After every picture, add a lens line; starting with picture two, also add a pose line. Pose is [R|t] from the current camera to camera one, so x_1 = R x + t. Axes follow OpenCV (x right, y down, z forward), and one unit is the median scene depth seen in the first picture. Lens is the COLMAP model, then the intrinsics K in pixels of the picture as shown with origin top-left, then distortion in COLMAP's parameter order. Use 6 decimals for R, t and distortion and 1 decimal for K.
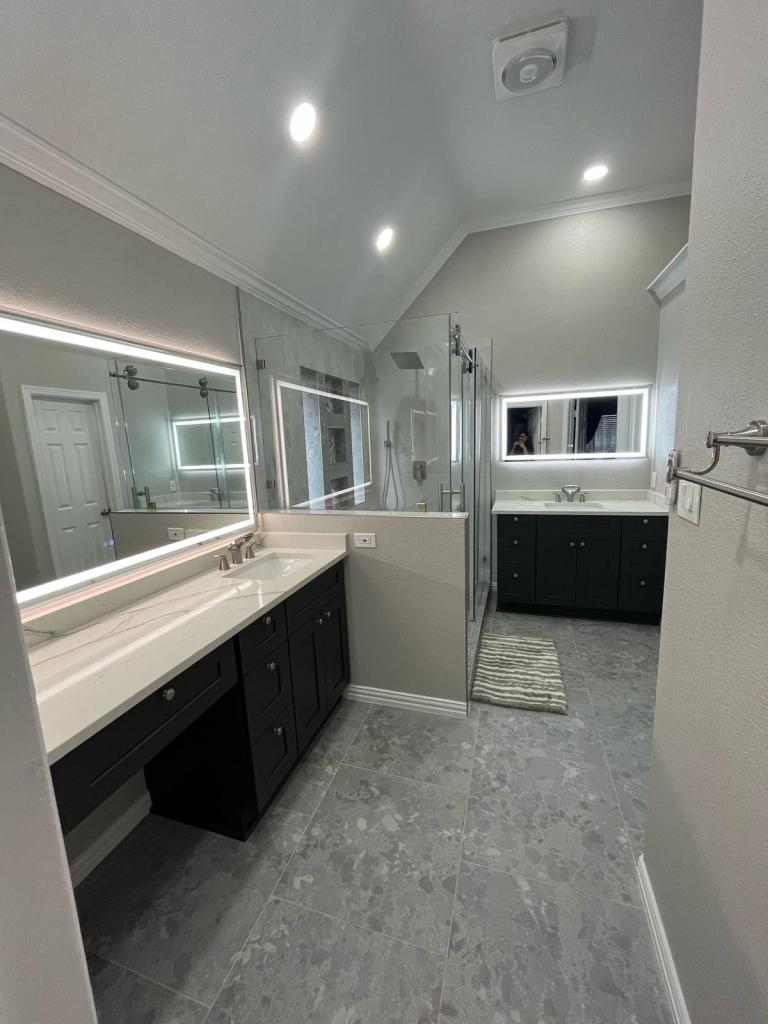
lens RADIAL K [[409.2, 0, 384.0], [0, 409.2, 512.0], [0, 0, 1]] dist [0.000217, 0.000057]
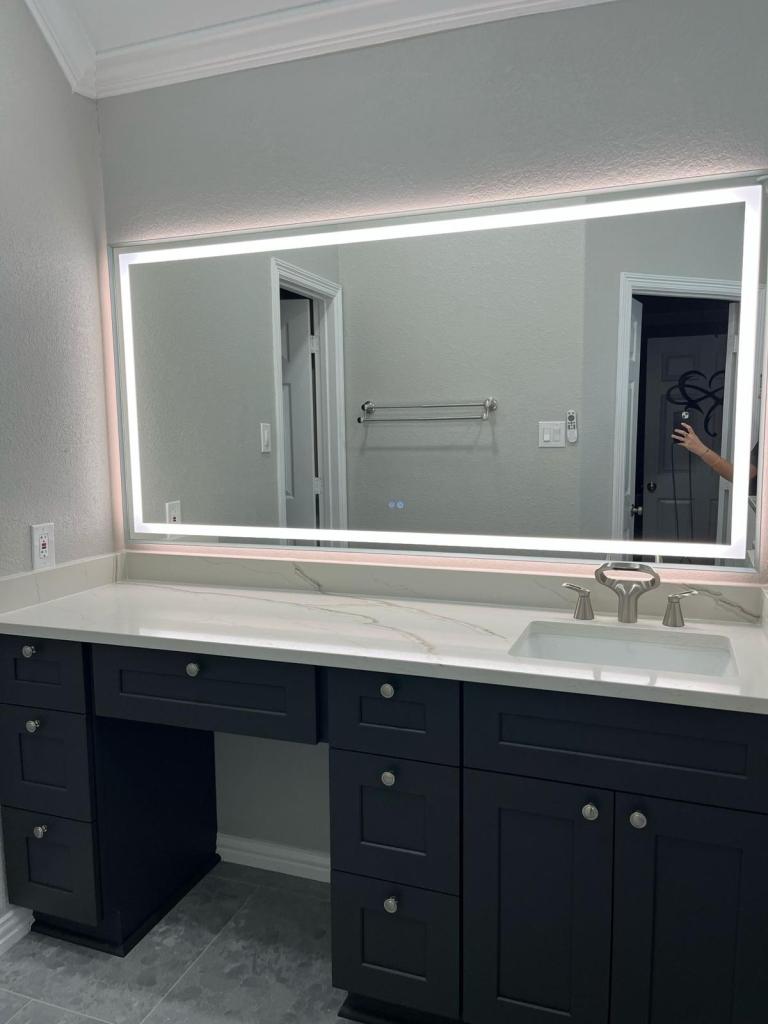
lens RADIAL K [[789.2, 0, 384.0], [0, 789.2, 512.0], [0, 0, 1]] dist [-0.041594, -0.002082]
pose [[-0.049616, 0.154829, -0.986695, 0.713193], [-0.160745, 0.973795, 0.160888, -0.128975], [0.985748, 0.166589, -0.023428, 1.014329]]
